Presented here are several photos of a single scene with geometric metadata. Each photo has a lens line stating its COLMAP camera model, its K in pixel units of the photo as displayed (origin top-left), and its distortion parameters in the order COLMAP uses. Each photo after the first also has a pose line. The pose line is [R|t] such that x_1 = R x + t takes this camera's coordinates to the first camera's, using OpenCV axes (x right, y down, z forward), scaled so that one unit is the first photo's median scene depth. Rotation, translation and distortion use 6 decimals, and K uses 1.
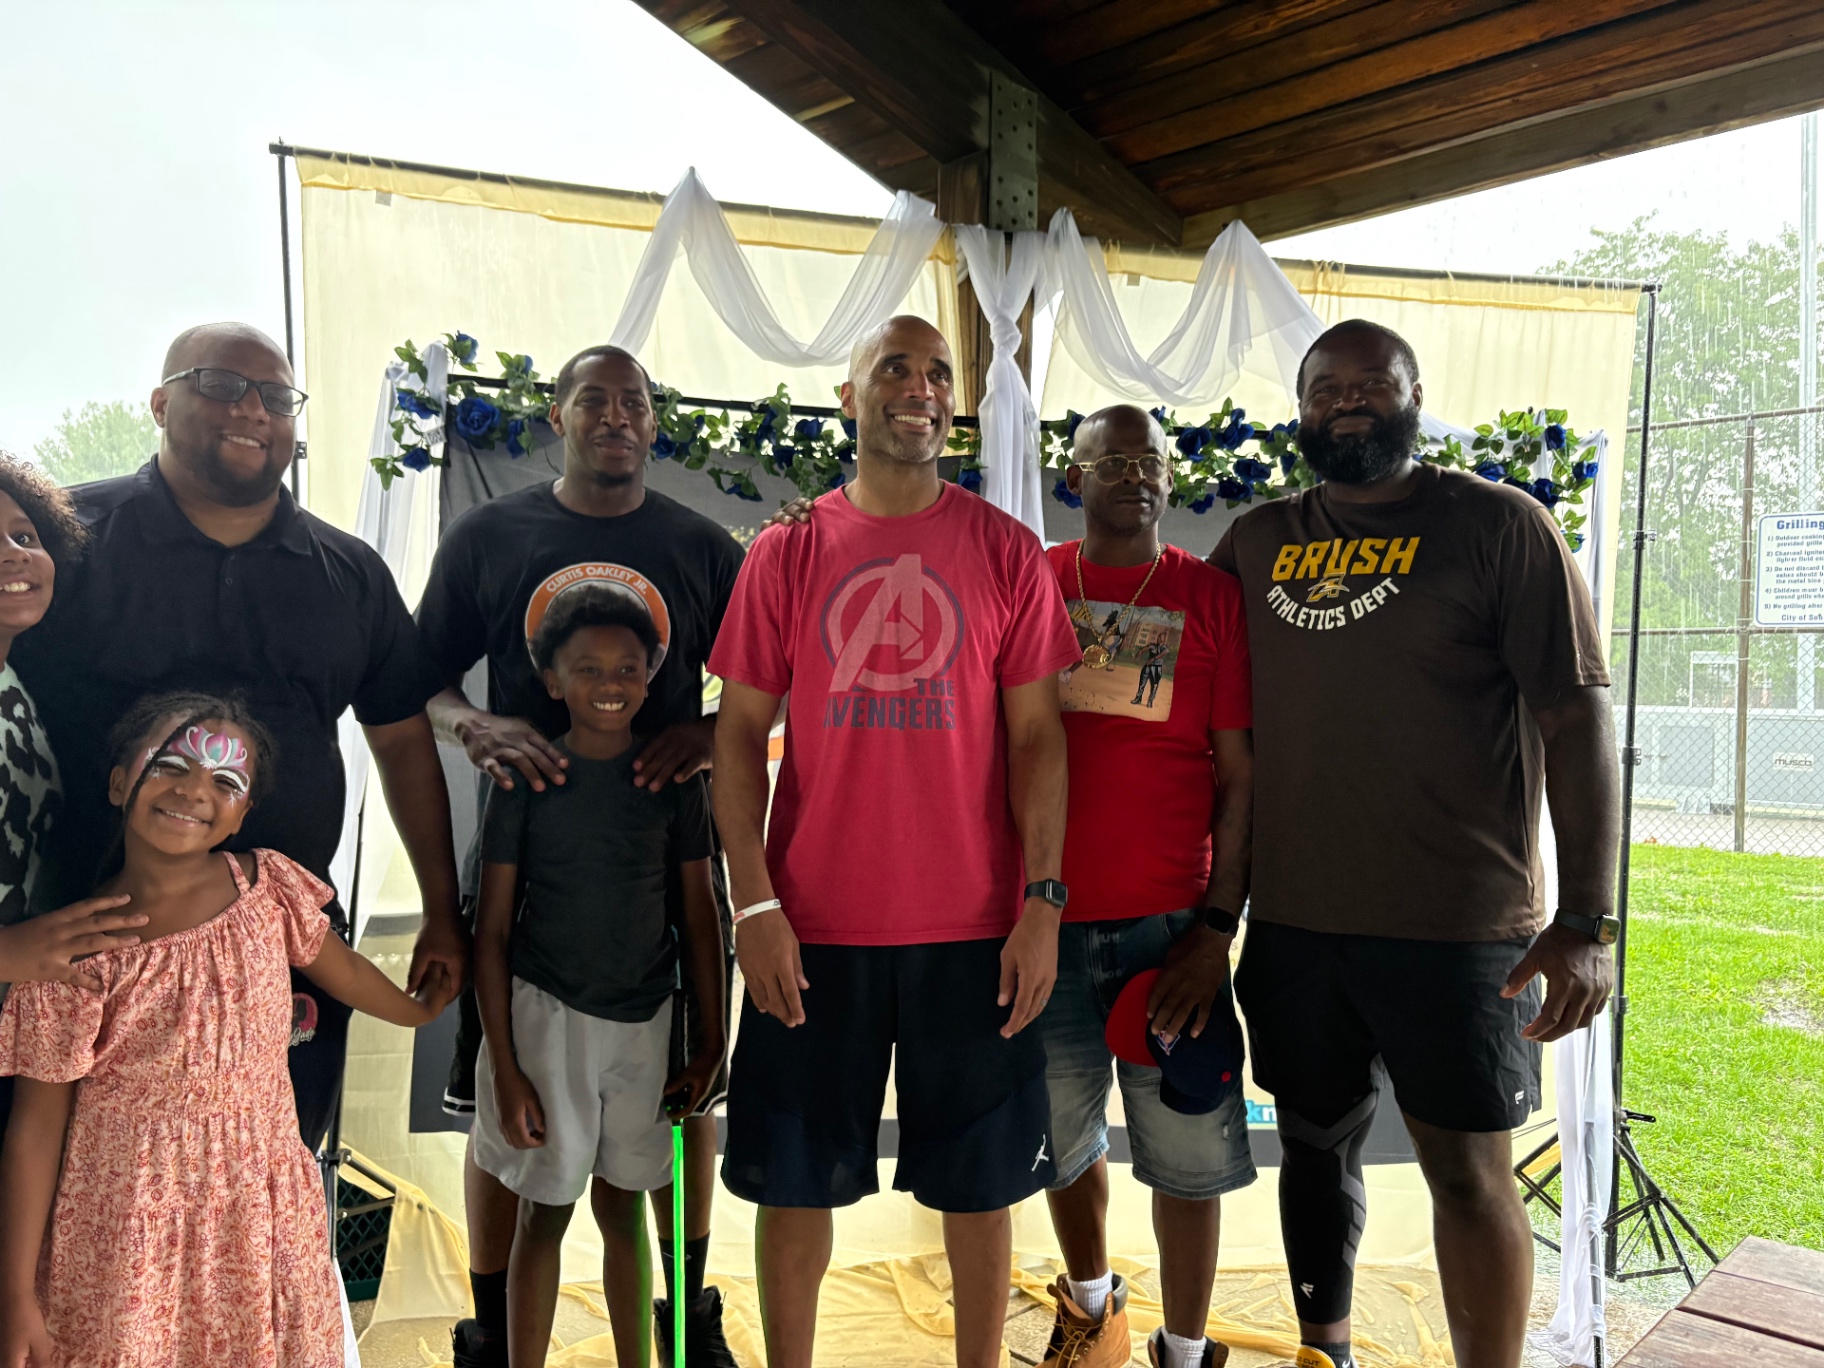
lens RADIAL K [[1323.0, 0, 917.1], [0, 1323.0, 694.0], [0, 0, 1]] dist [0.020092, -0.013840]
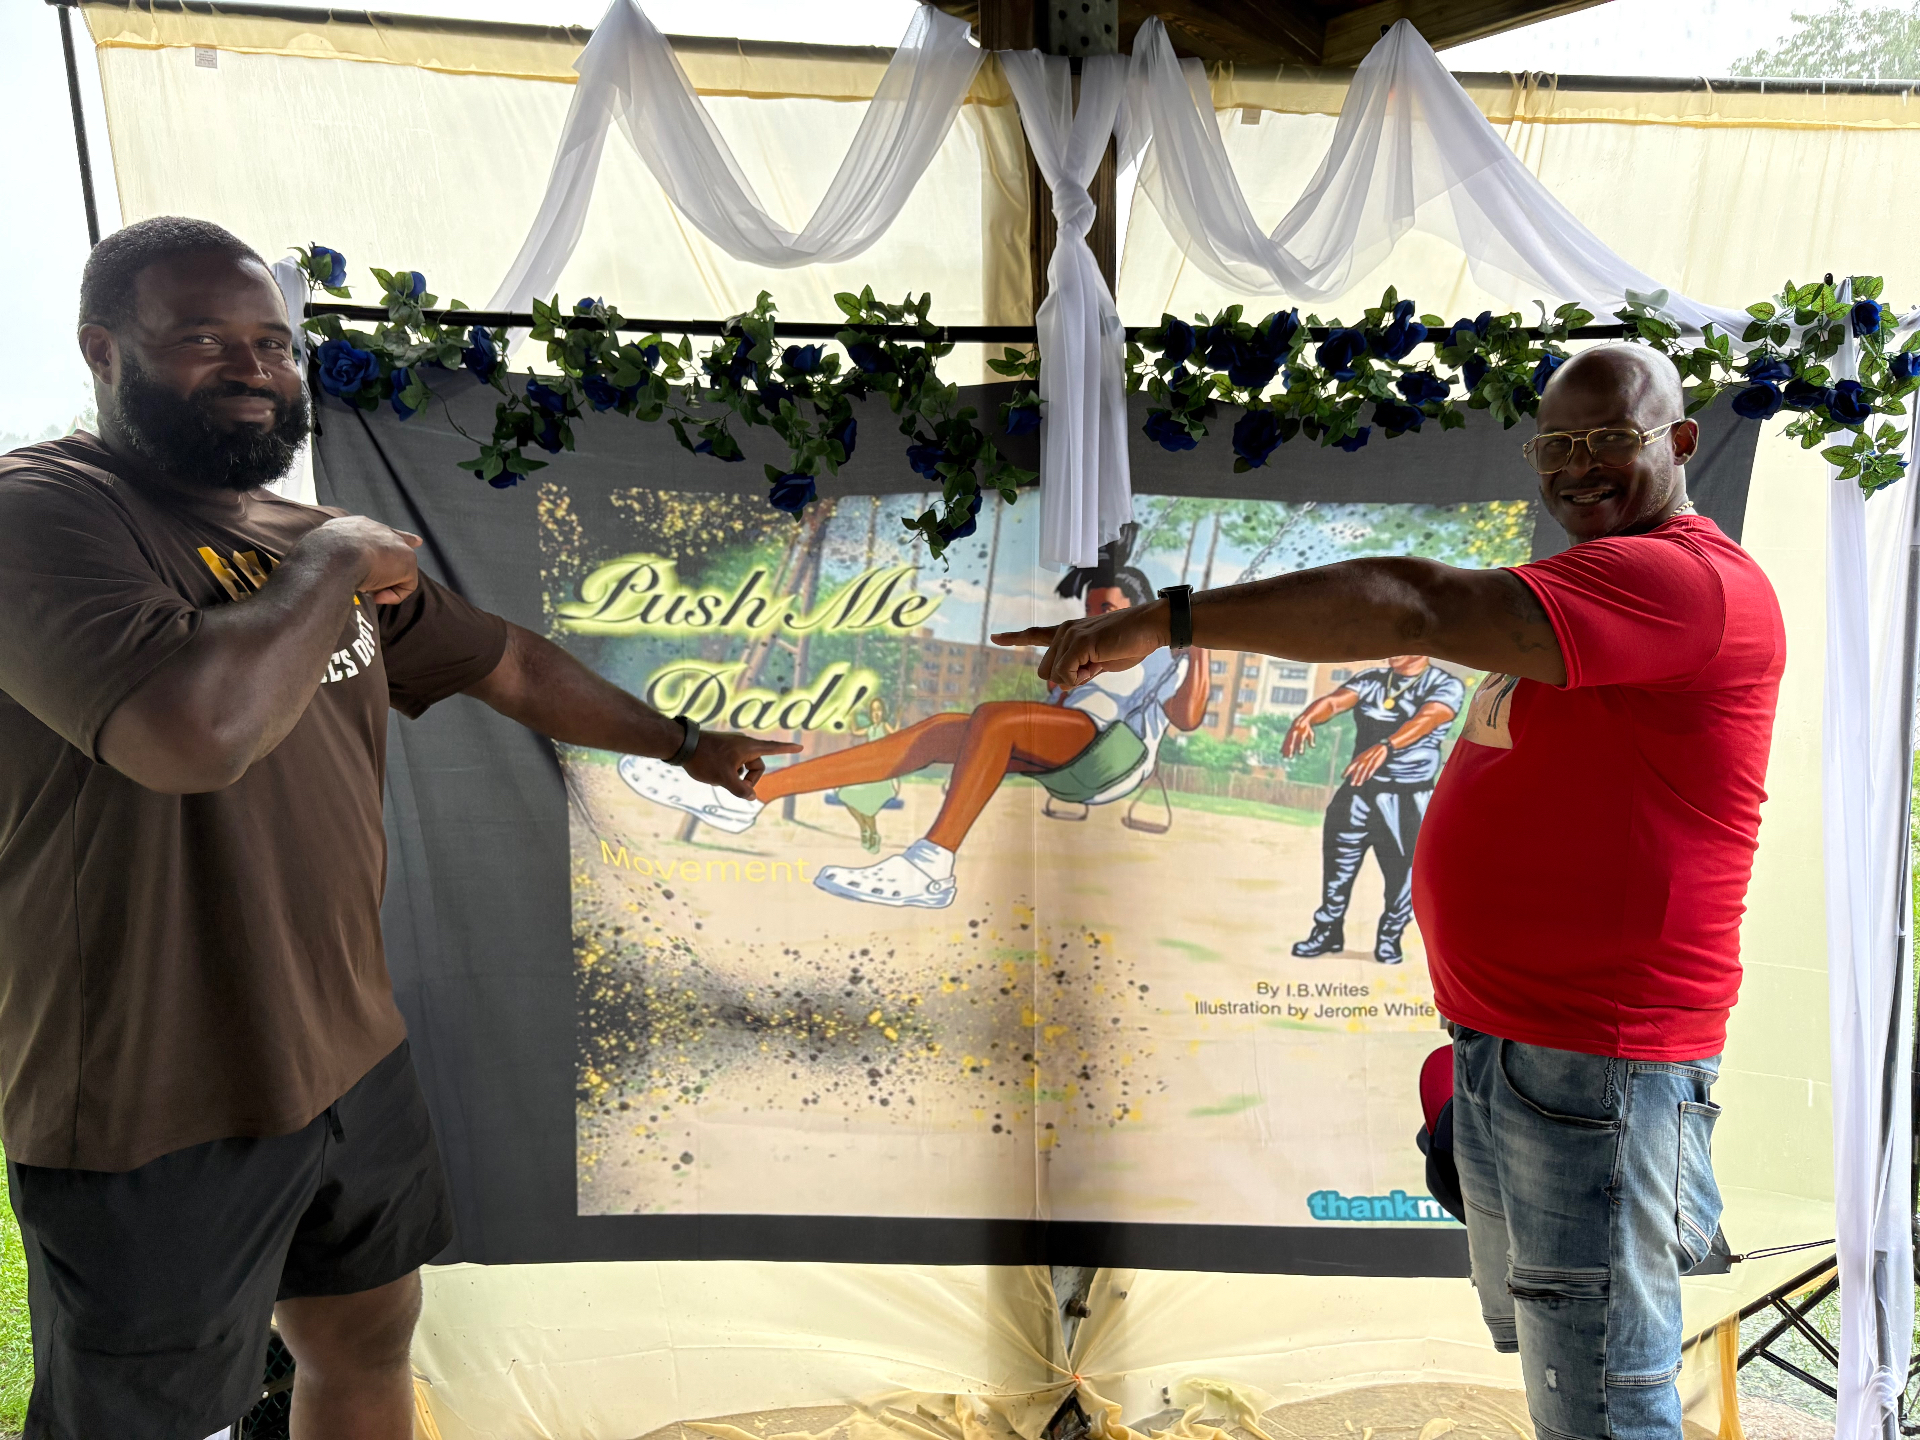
lens RADIAL K [[1364.1, 0, 944.9], [0, 1364.1, 717.1], [0, 0, 1]] dist [0.024209, -0.012234]
pose [[0.997830, -0.028489, -0.059367, 0.035044], [0.034885, 0.993358, 0.109645, -0.084227], [0.055849, -0.111478, 0.992196, 0.239784]]
